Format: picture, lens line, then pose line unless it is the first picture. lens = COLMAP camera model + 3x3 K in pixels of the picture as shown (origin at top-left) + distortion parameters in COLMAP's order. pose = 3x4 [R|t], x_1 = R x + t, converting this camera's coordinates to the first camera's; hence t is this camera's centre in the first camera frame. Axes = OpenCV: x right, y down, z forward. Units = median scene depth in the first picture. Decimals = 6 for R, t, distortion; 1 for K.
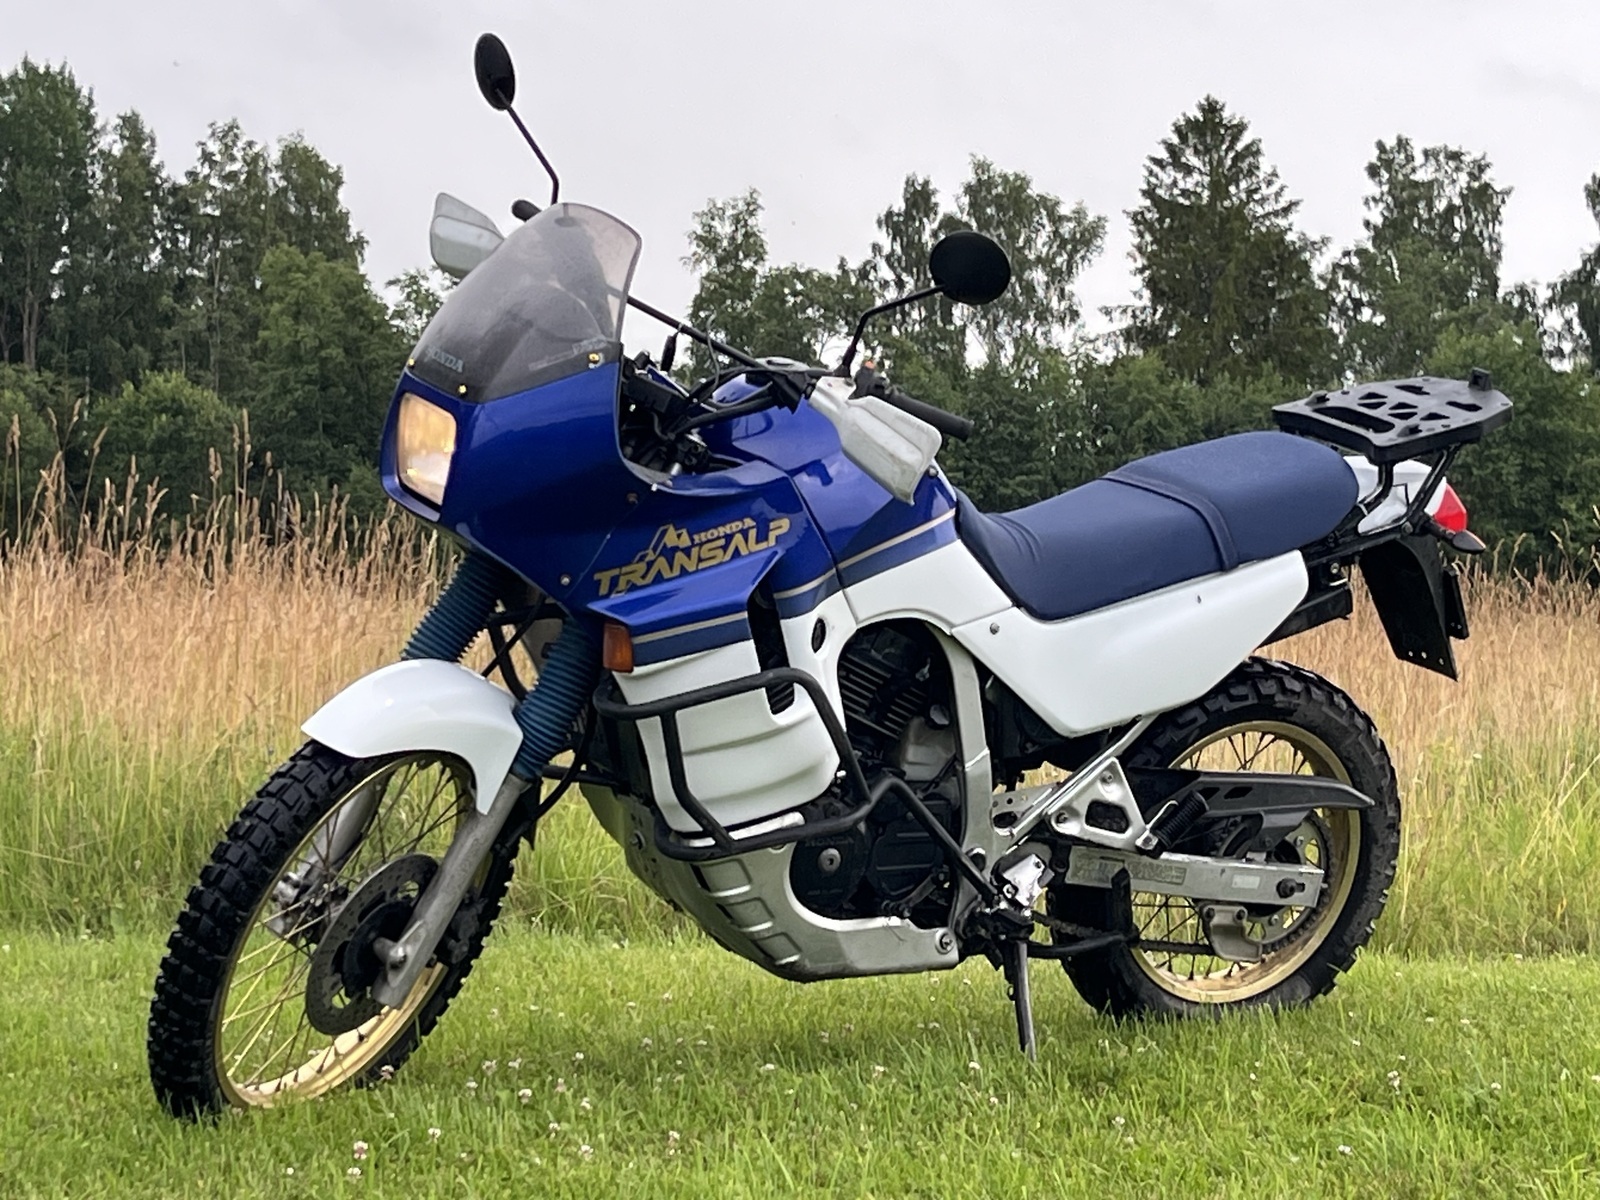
lens RADIAL K [[3660.3, 0, 800.0], [0, 3660.3, 600.0], [0, 0, 1]] dist [0.224986, -0.287159]
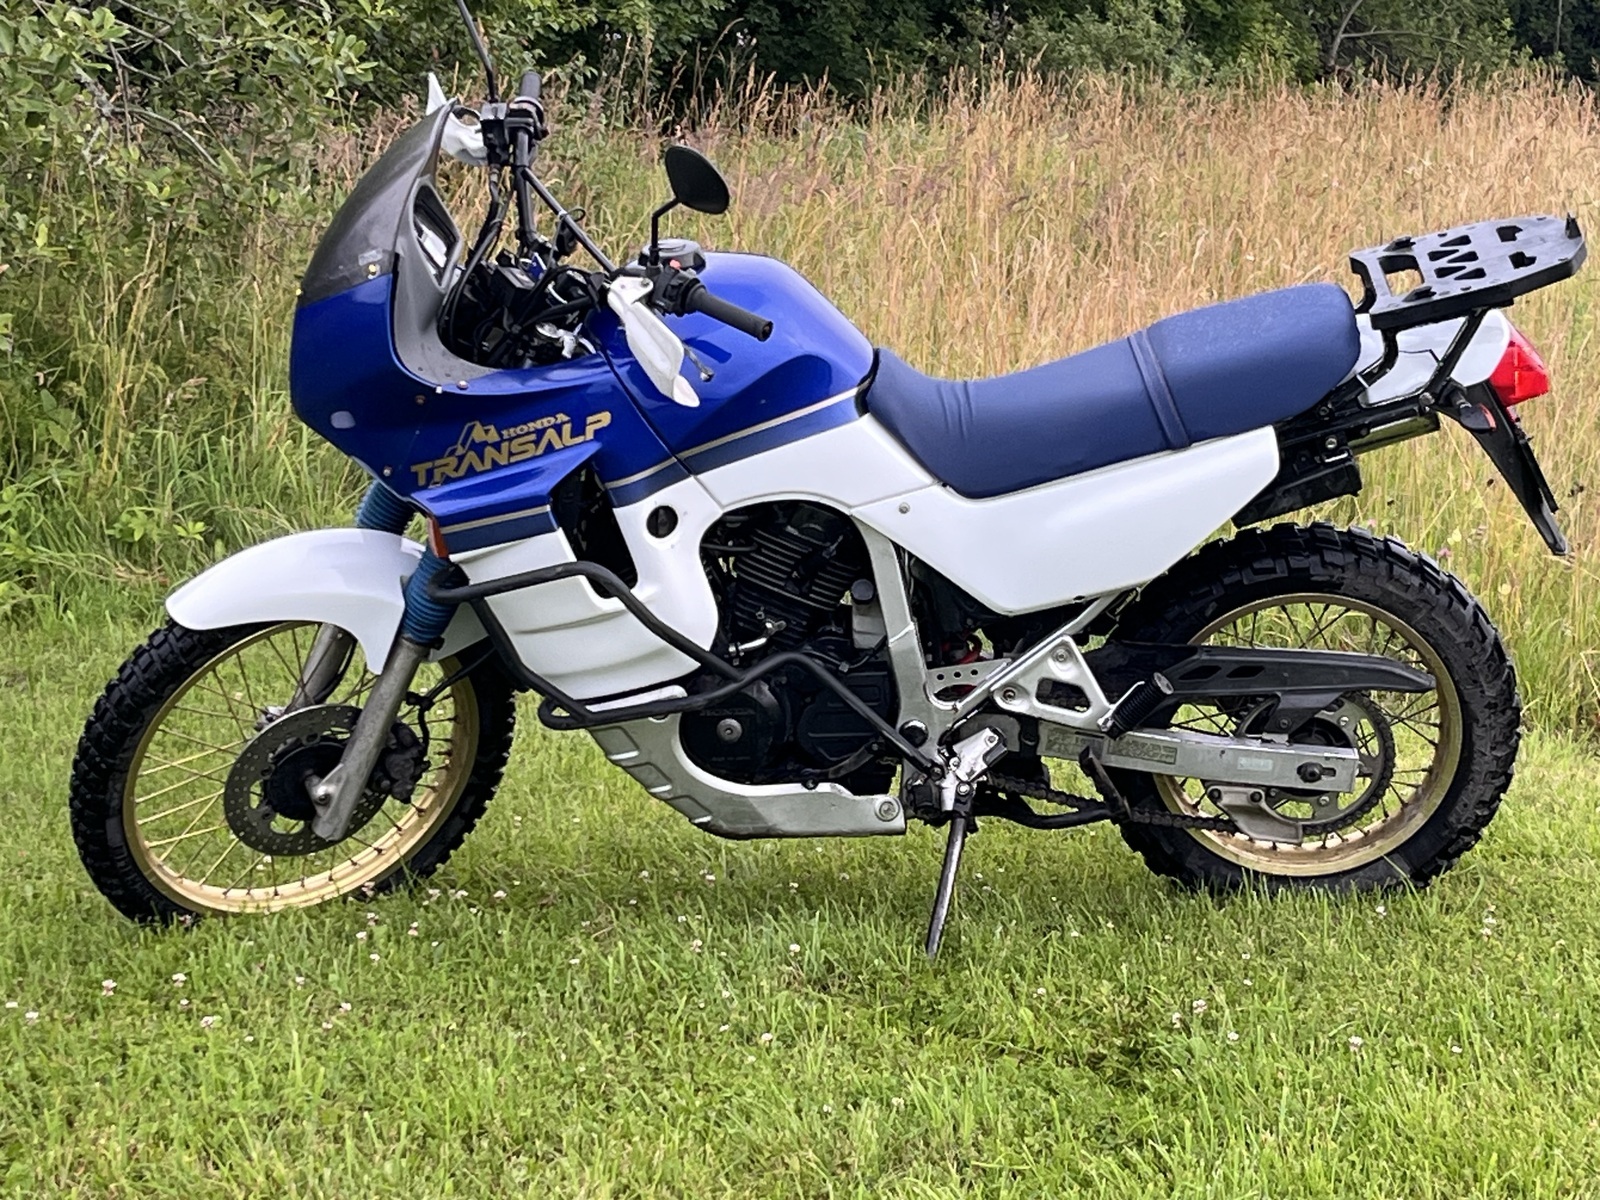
lens RADIAL K [[3660.3, 0, 800.0], [0, 3660.3, 600.0], [0, 0, 1]] dist [0.224986, -0.287159]
pose [[0.832738, 0.066426, -0.549668, 0.583074], [0.014556, 0.989807, 0.141667, -0.109842], [0.553476, -0.125972, 0.823284, 0.163888]]
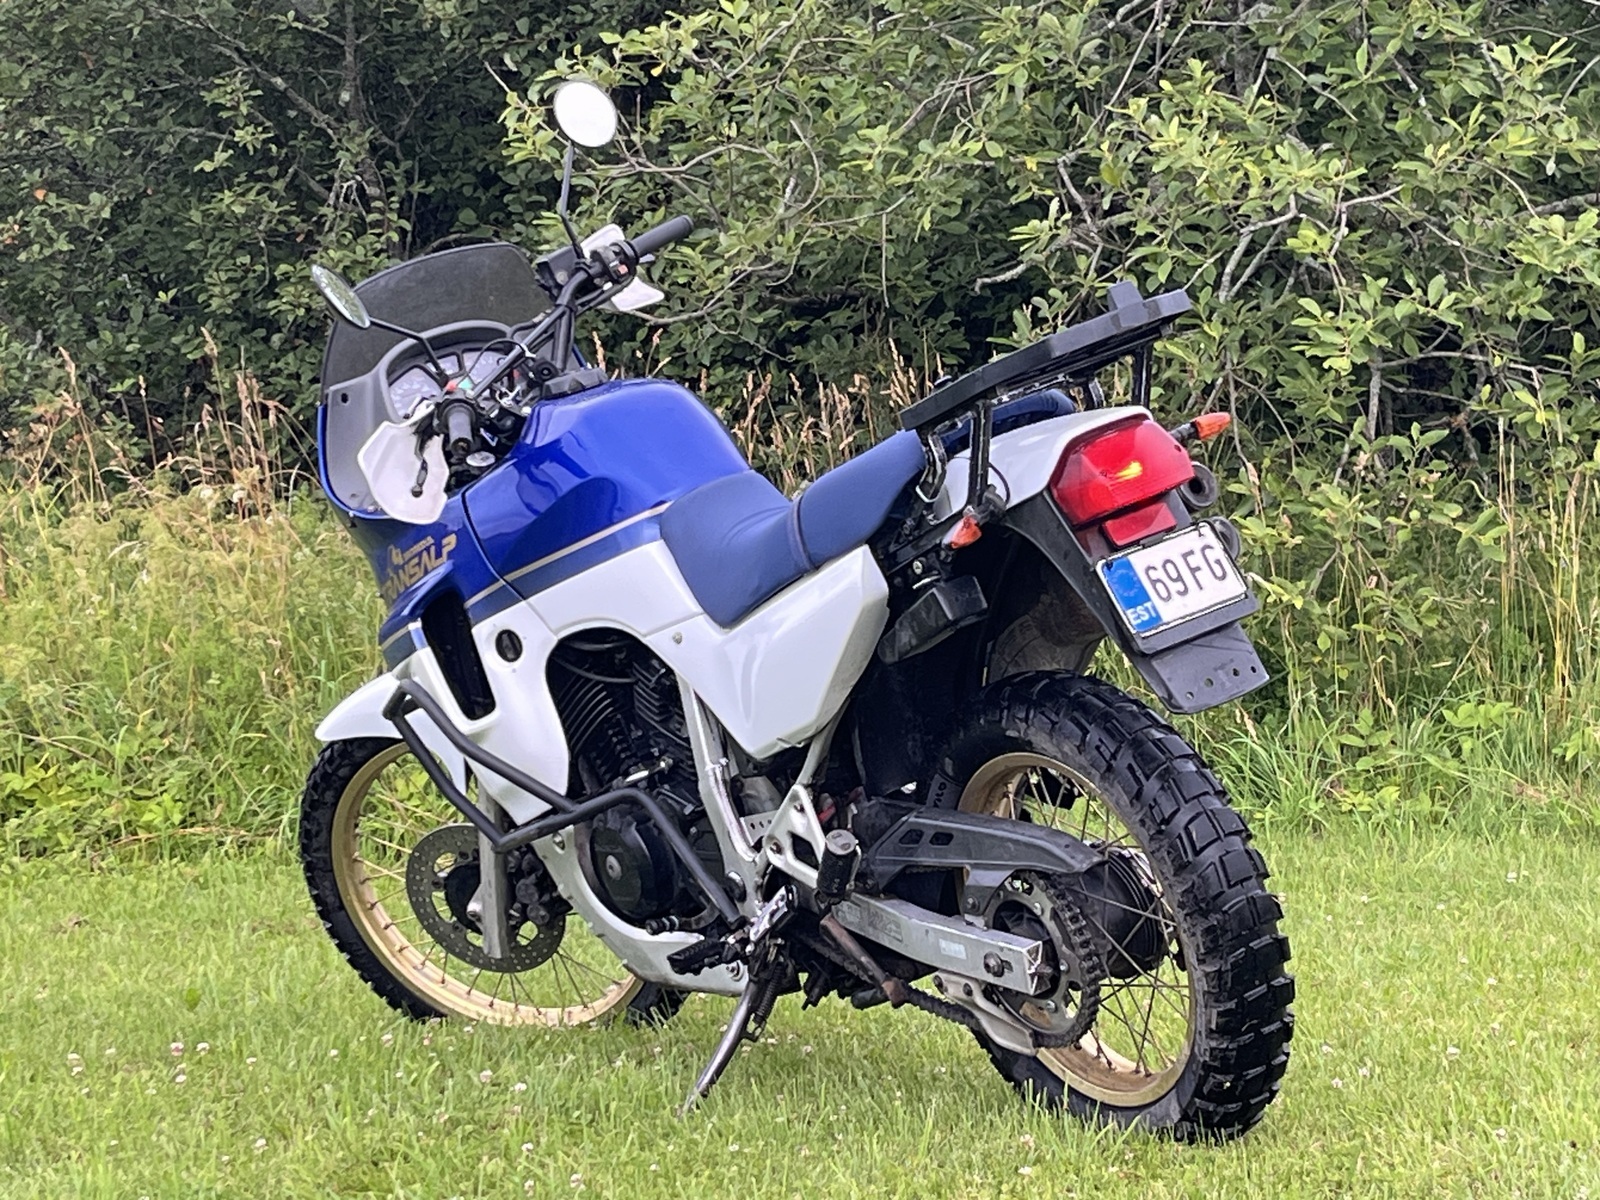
lens RADIAL K [[3660.3, 0, 800.0], [0, 3660.3, 600.0], [0, 0, 1]] dist [0.224986, -0.287159]
pose [[0.042141, 0.027196, -0.998741, 0.992746], [0.052506, 0.998188, 0.029396, -0.027824], [0.997731, -0.053678, 0.040636, 1.002806]]
